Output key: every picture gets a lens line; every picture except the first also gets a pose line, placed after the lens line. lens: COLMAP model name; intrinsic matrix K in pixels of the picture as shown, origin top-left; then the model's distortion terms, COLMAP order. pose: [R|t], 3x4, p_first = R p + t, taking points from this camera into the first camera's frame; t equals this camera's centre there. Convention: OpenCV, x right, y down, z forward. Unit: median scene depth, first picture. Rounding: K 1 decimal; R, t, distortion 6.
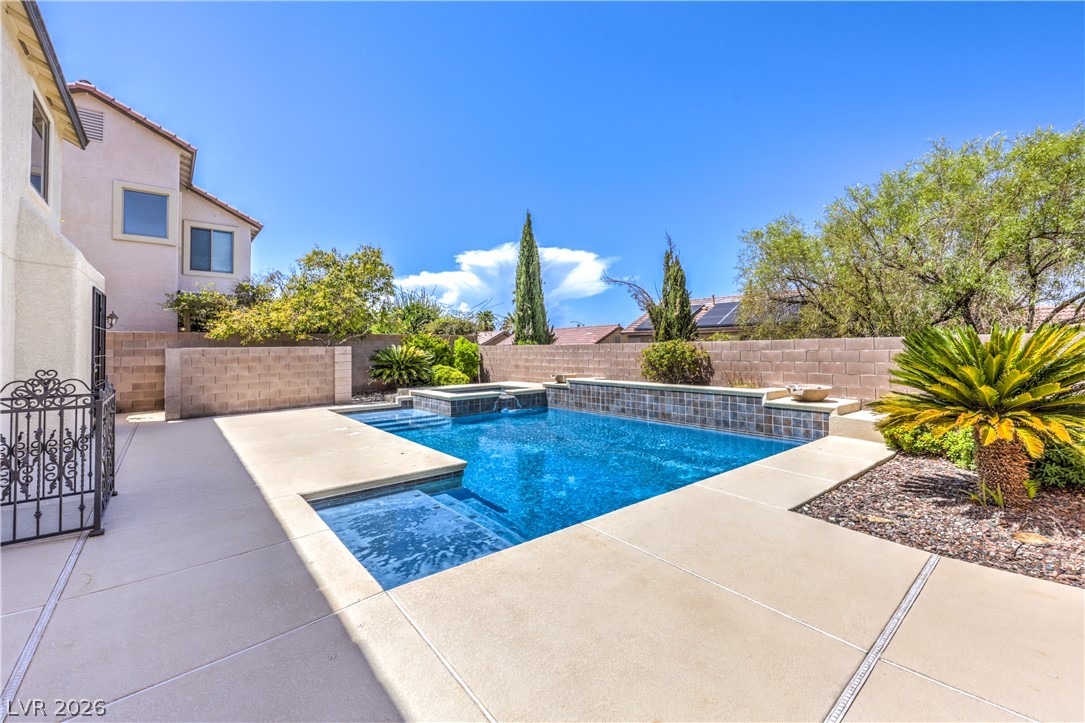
lens RADIAL K [[452.8, 0, 563.3], [0, 452.8, 338.8], [0, 0, 1]] dist [-0.000596, -0.000169]
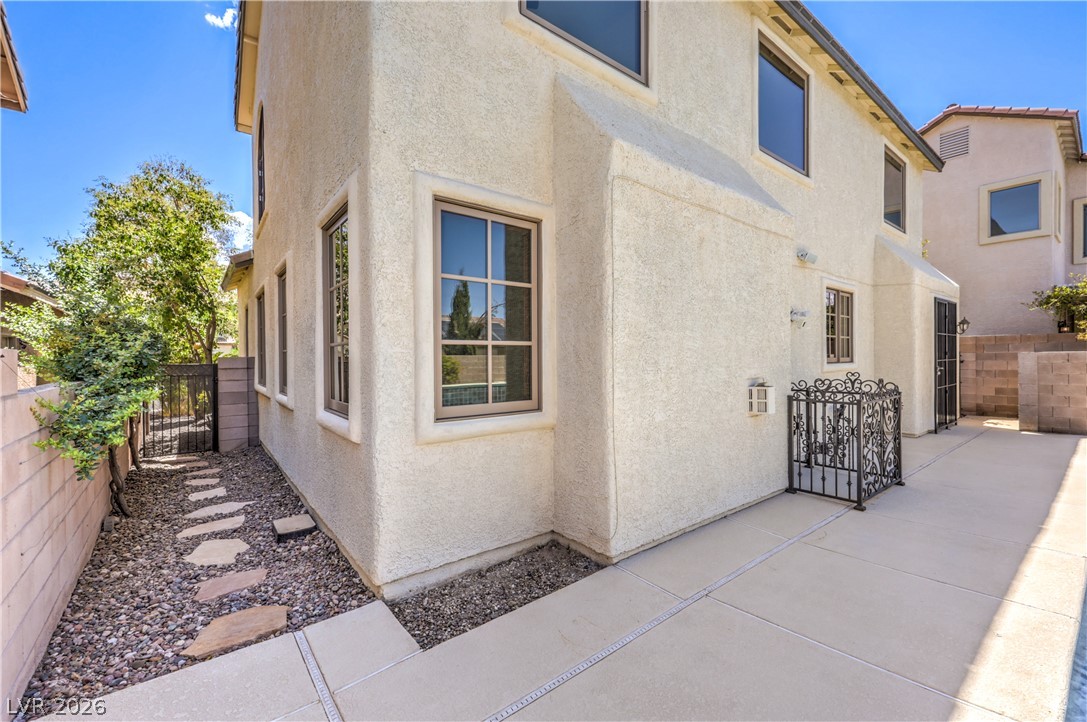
lens RADIAL K [[444.5, 0, 551.1], [0, 444.5, 362.5], [0, 0, 1]] dist [0.001246, -0.000227]
pose [[-0.036068, 0.020499, -0.999139, 0.062101], [0.028294, 0.999410, 0.019483, -0.002813], [0.998949, -0.027567, -0.036627, 0.075690]]
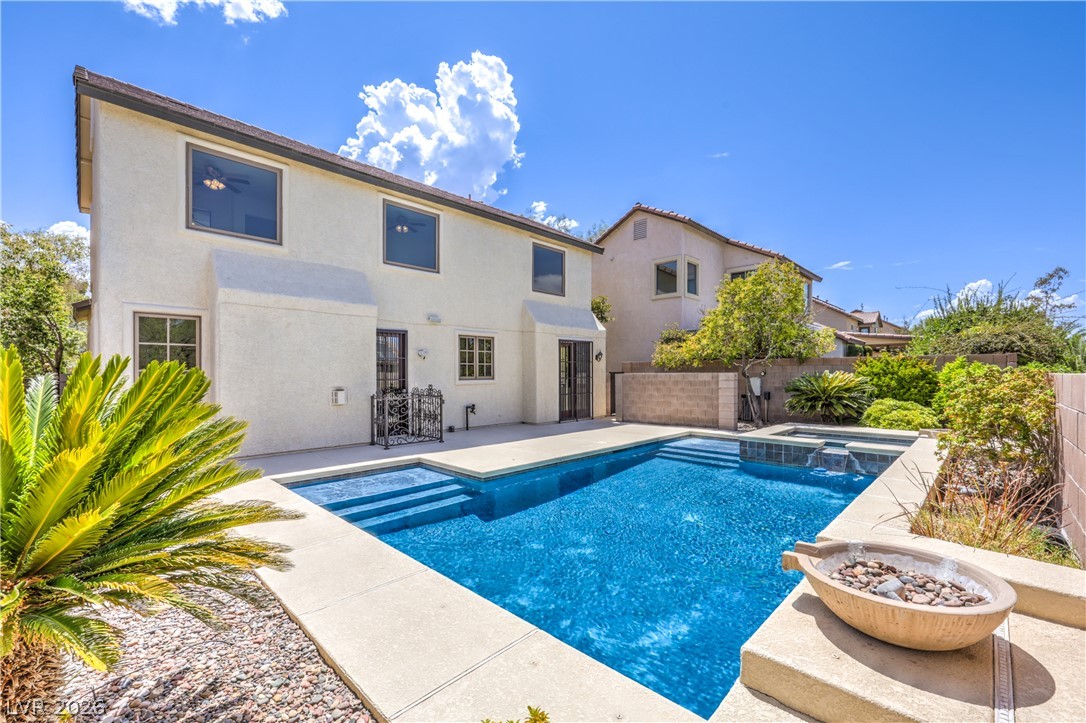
lens RADIAL K [[453.0, 0, 544.1], [0, 453.0, 375.7], [0, 0, 1]] dist [0.001063, 0.000007]
pose [[0.089651, 0.016343, -0.995839, 0.586200], [0.021136, 0.999609, 0.018307, -0.004240], [0.995749, -0.022689, 0.089270, 0.608434]]
